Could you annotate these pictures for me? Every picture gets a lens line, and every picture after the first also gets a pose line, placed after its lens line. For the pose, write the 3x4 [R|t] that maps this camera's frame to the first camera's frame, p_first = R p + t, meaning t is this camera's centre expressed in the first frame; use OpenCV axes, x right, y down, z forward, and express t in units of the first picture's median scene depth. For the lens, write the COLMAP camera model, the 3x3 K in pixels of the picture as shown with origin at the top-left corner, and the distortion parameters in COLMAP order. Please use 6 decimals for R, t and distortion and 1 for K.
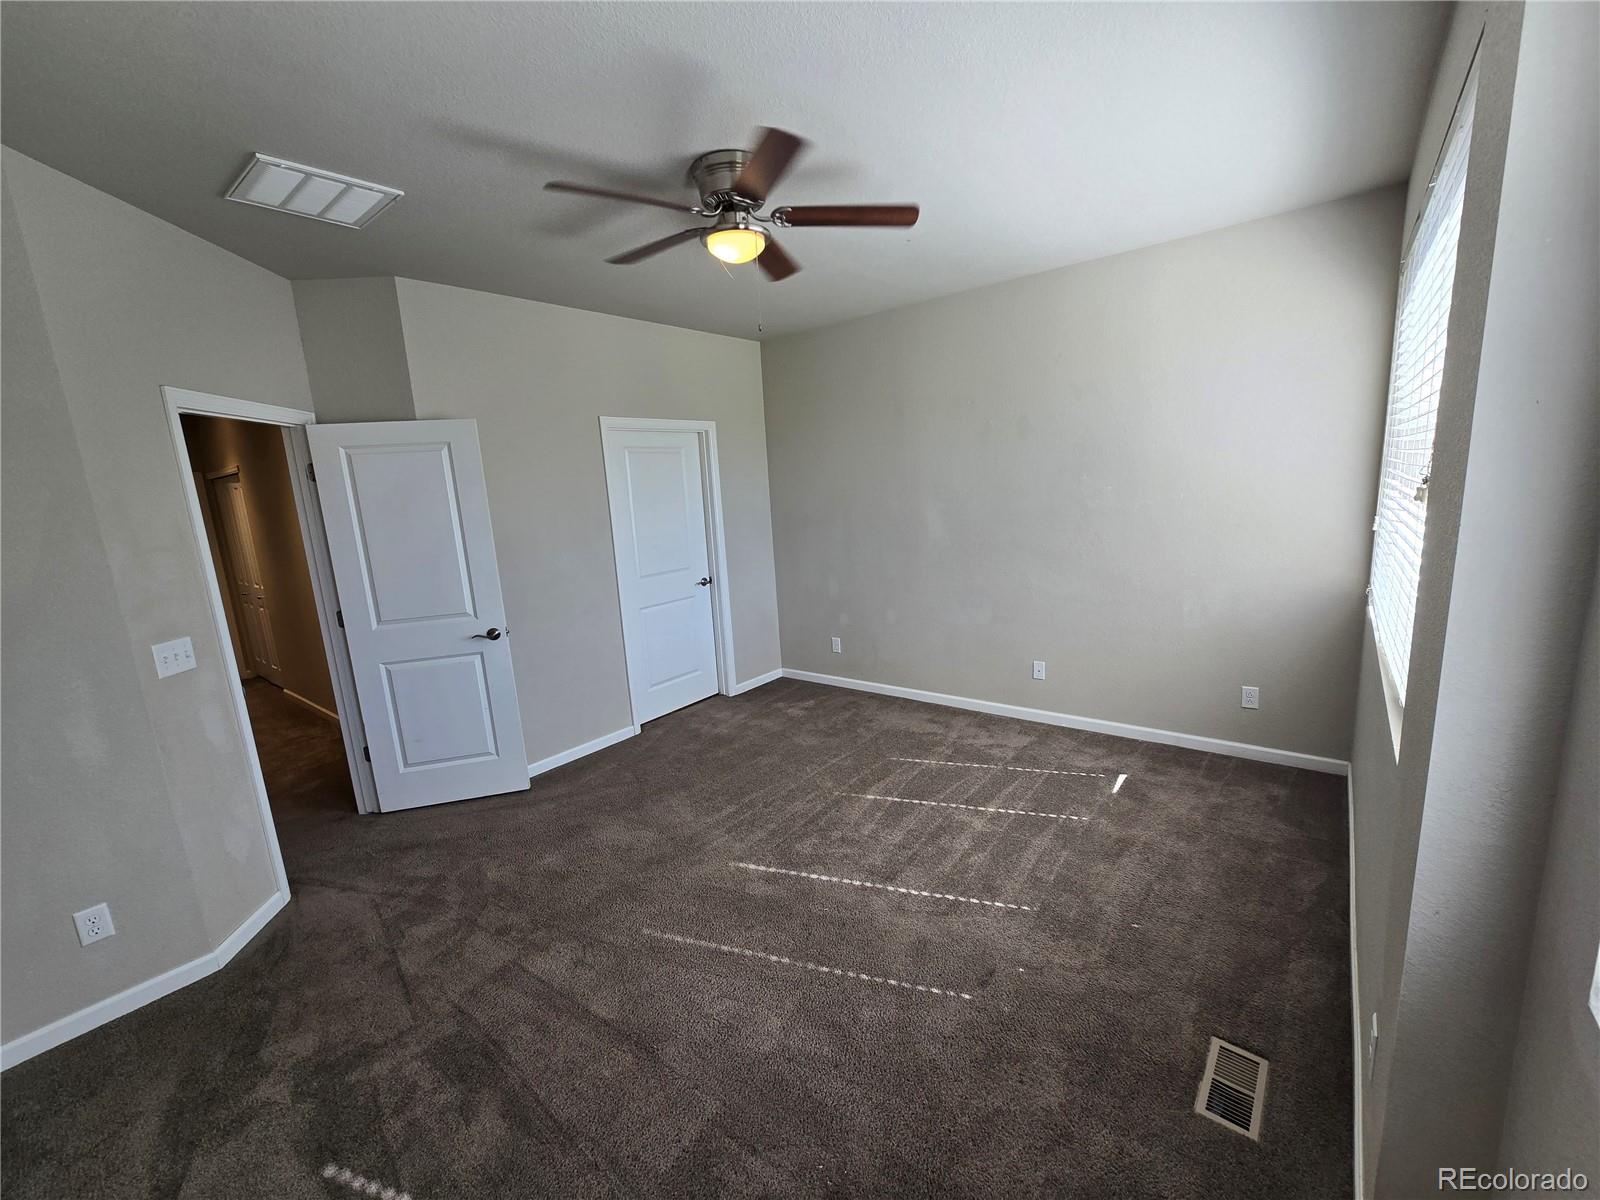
lens RADIAL K [[647.3, 0, 803.4], [0, 647.3, 602.9], [0, 0, 1]] dist [0.000679, -0.000003]
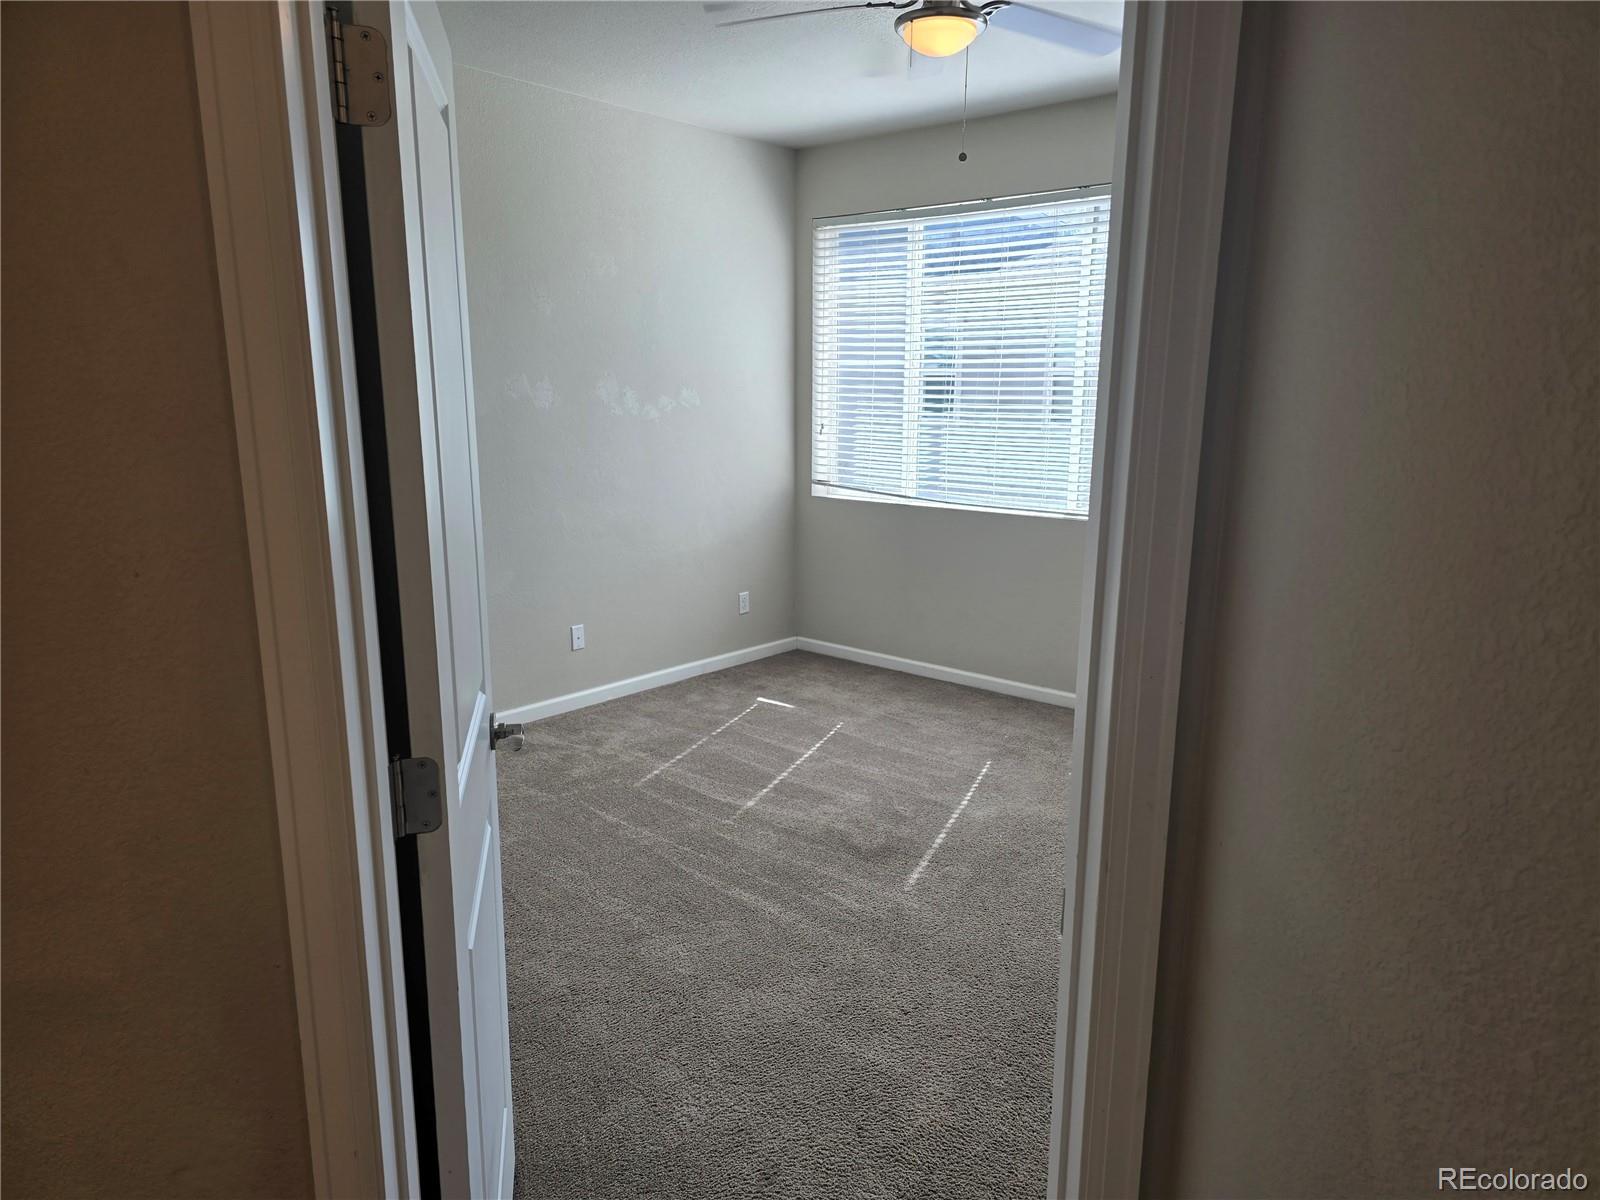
lens RADIAL K [[1062.7, 0, 803.4], [0, 1062.7, 603.7], [0, 0, 1]] dist [0.065113, -0.055274]
pose [[0.046143, -0.141809, 0.988818, -0.994424], [0.168983, 0.976714, 0.132188, -0.061512], [-0.984538, 0.160994, 0.069032, 0.790501]]
